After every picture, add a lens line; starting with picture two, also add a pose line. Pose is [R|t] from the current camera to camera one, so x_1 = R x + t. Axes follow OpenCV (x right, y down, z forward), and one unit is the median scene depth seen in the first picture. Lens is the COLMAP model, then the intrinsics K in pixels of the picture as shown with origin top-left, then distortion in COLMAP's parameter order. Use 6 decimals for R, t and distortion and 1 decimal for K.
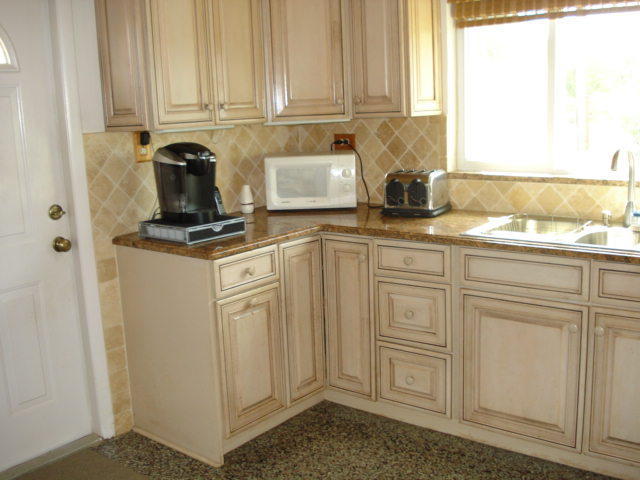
lens RADIAL K [[720.4, 0, 320.0], [0, 720.4, 240.0], [0, 0, 1]] dist [-0.086512, -0.050932]
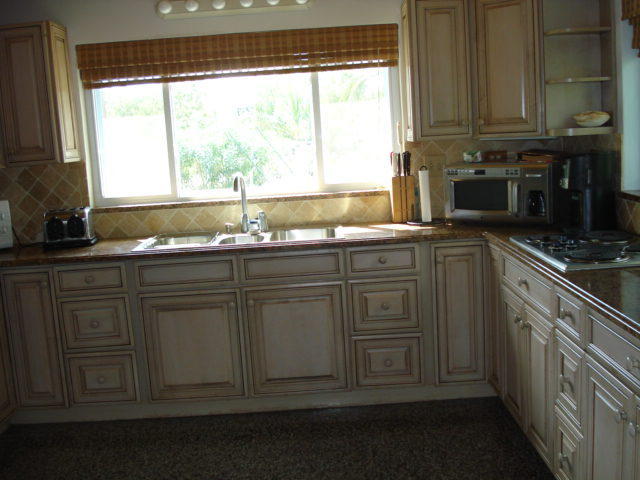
lens RADIAL K [[720.4, 0, 320.0], [0, 720.4, 240.0], [0, 0, 1]] dist [-0.086512, -0.050932]
pose [[0.778340, -0.100854, 0.619690, -0.296378], [0.149161, 0.988458, -0.026478, 0.050389], [-0.609867, 0.113042, 0.784400, -0.172007]]
